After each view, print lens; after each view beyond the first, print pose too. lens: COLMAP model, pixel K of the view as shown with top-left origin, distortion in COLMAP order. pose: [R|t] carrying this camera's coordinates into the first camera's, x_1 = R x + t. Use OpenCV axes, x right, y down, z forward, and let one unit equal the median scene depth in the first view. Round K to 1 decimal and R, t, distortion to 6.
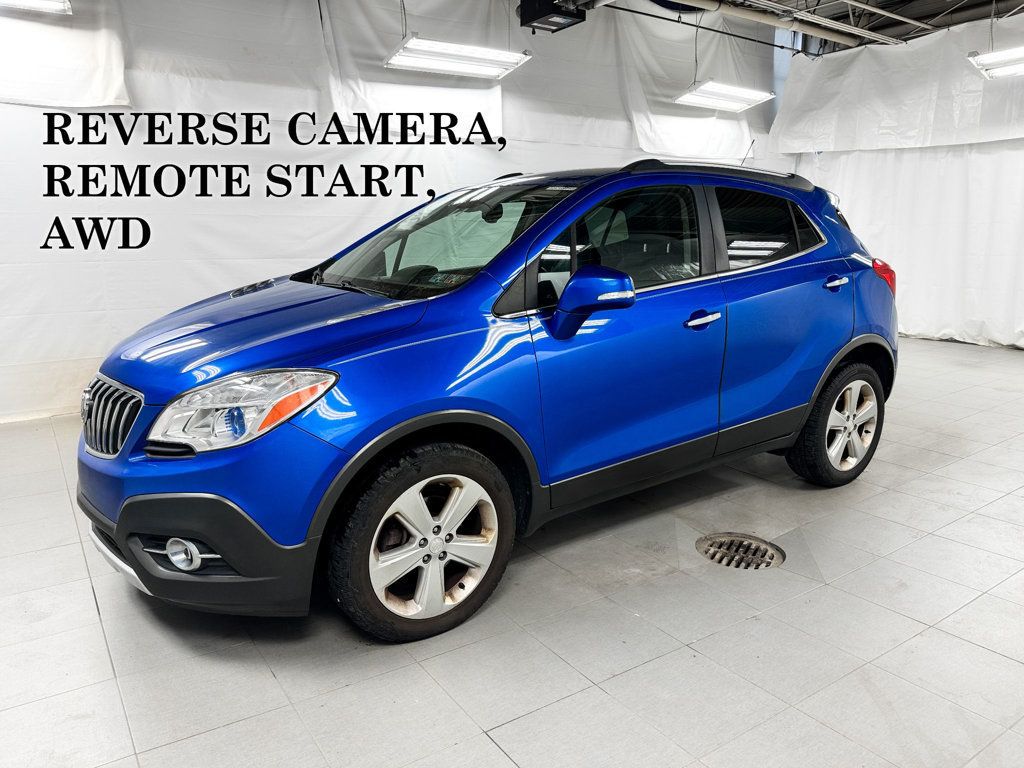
lens RADIAL K [[729.5, 0, 510.5], [0, 729.5, 383.6], [0, 0, 1]] dist [0.011253, -0.006362]
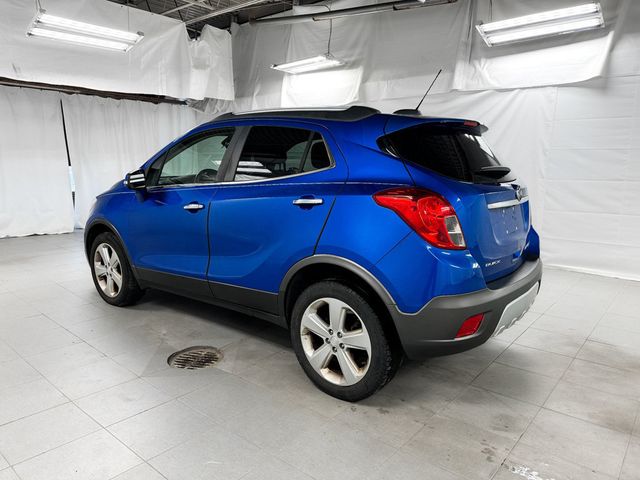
lens RADIAL K [[455.9, 0, 319.8], [0, 455.9, 238.9], [0, 0, 1]] dist [0.011253, -0.006362]
pose [[0.261599, 0.168528, -0.950349, 1.211252], [-0.209318, 0.971110, 0.114592, -0.177154], [0.942206, 0.168948, 0.289318, 0.883840]]
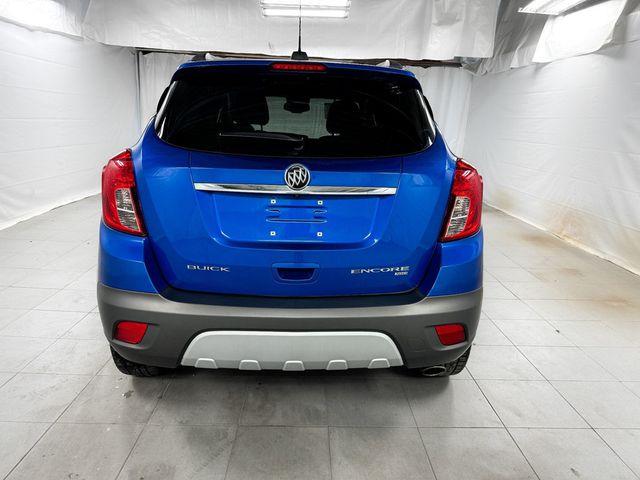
lens RADIAL K [[455.9, 0, 320.9], [0, 455.9, 240.2], [0, 0, 1]] dist [0.011253, -0.006362]
pose [[-0.552705, 0.195646, -0.810086, 0.934402], [-0.206623, 0.909531, 0.360638, -0.356504], [0.807356, 0.366708, -0.462278, 1.697265]]
